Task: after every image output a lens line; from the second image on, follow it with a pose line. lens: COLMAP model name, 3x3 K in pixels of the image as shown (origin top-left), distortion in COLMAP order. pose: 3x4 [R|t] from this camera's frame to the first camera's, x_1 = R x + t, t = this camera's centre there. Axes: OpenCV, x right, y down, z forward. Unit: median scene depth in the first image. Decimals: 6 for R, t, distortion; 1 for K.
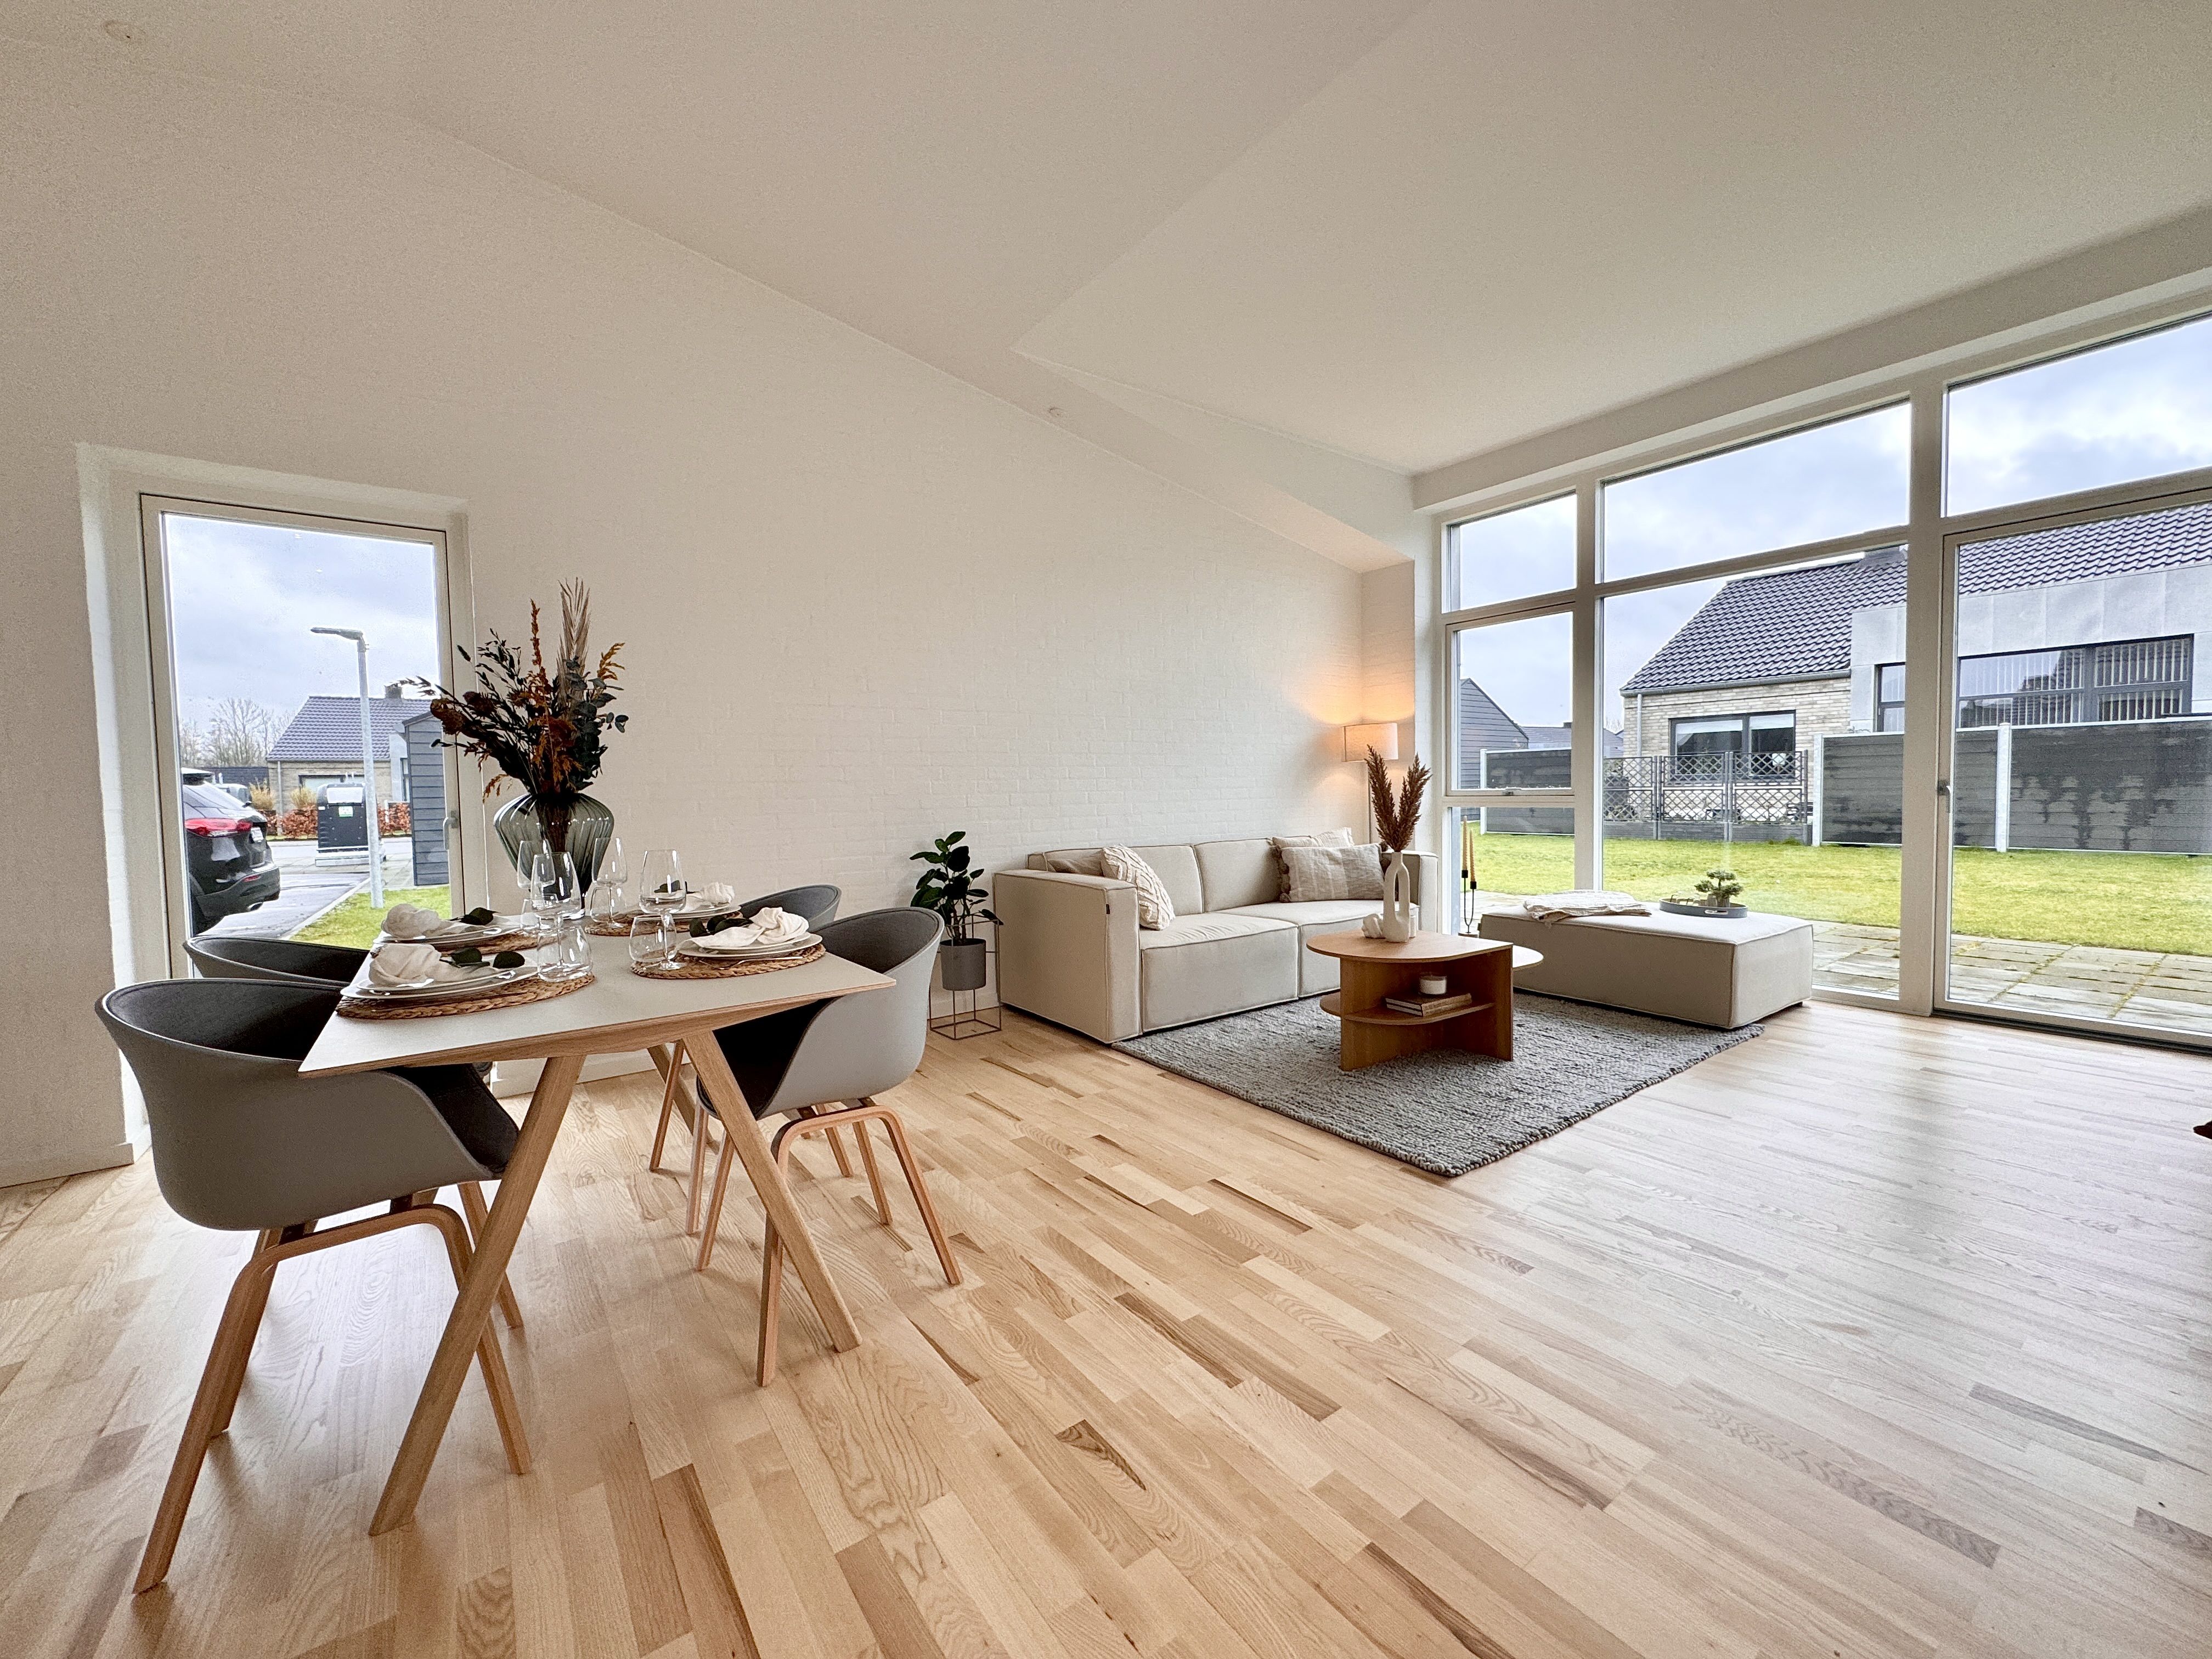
lens RADIAL K [[883.3, 0, 1109.5], [0, 883.3, 826.7], [0, 0, 1]] dist [-0.002658, 0.000509]
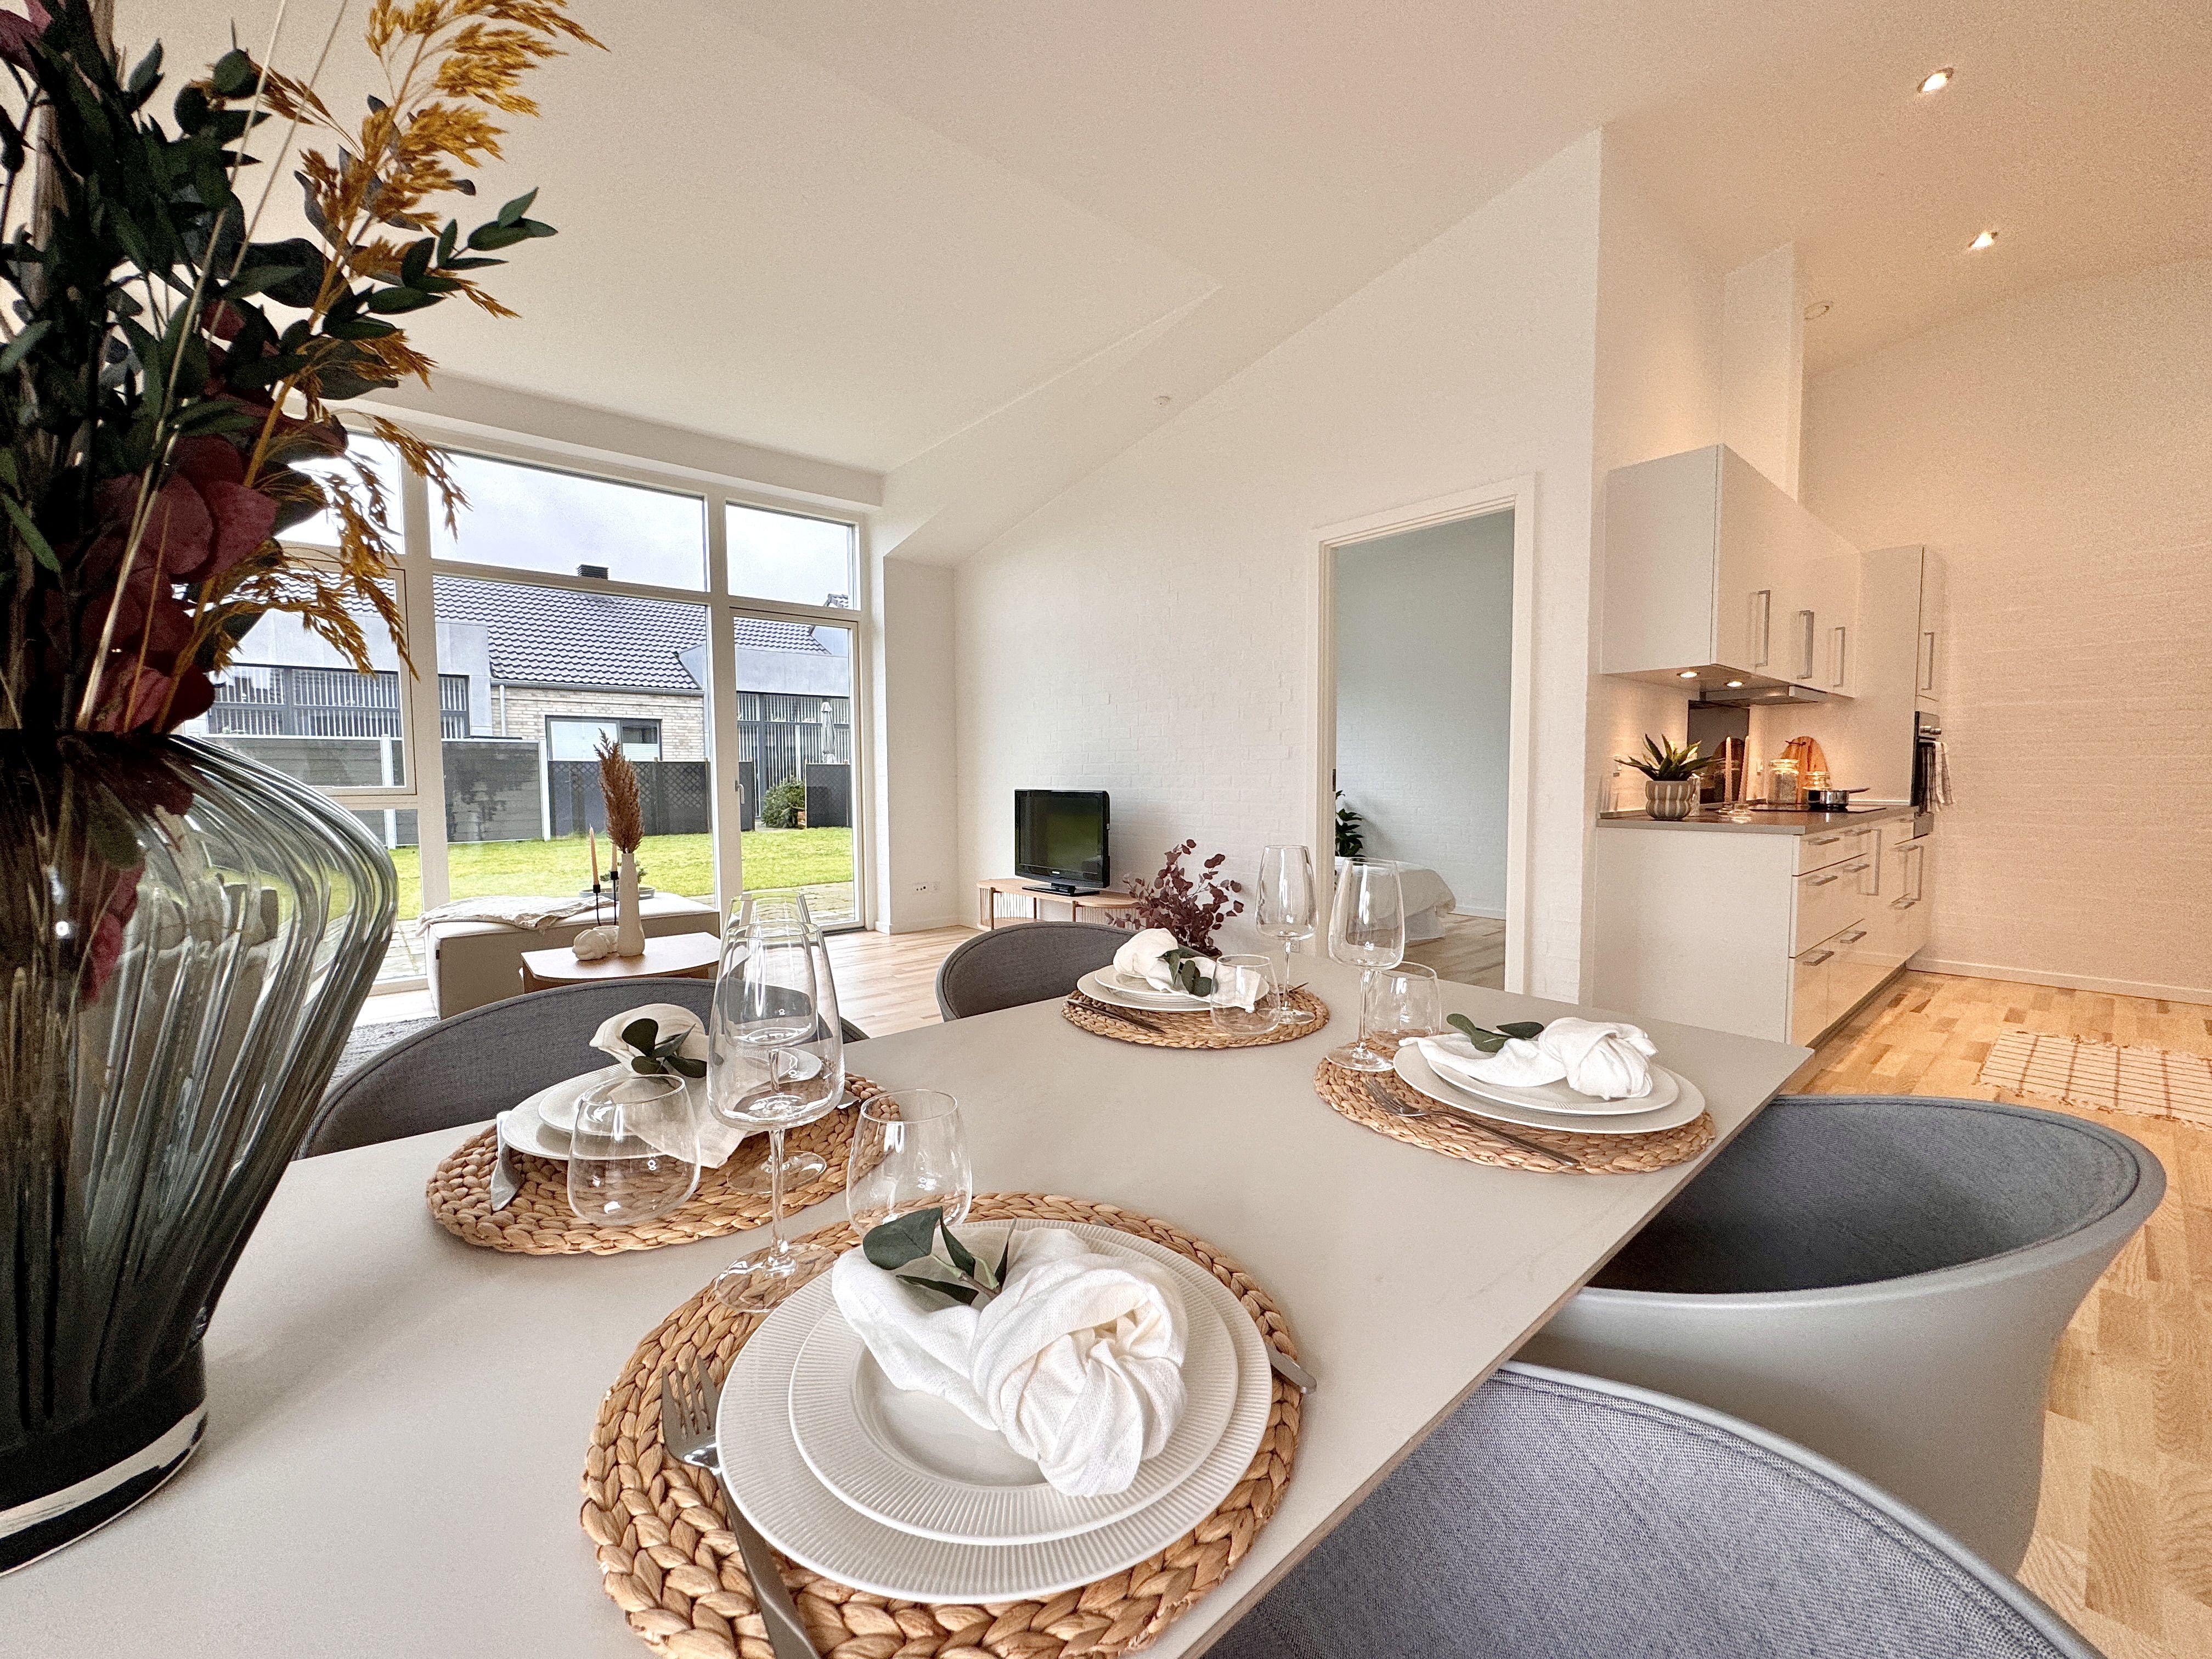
lens RADIAL K [[883.3, 0, 1109.5], [0, 883.3, 826.7], [0, 0, 1]] dist [-0.002658, 0.000509]
pose [[-0.091199, -0.039044, 0.995067, -0.746586], [0.050669, 0.997755, 0.043794, -0.011699], [-0.994543, 0.054413, -0.089016, 0.756293]]
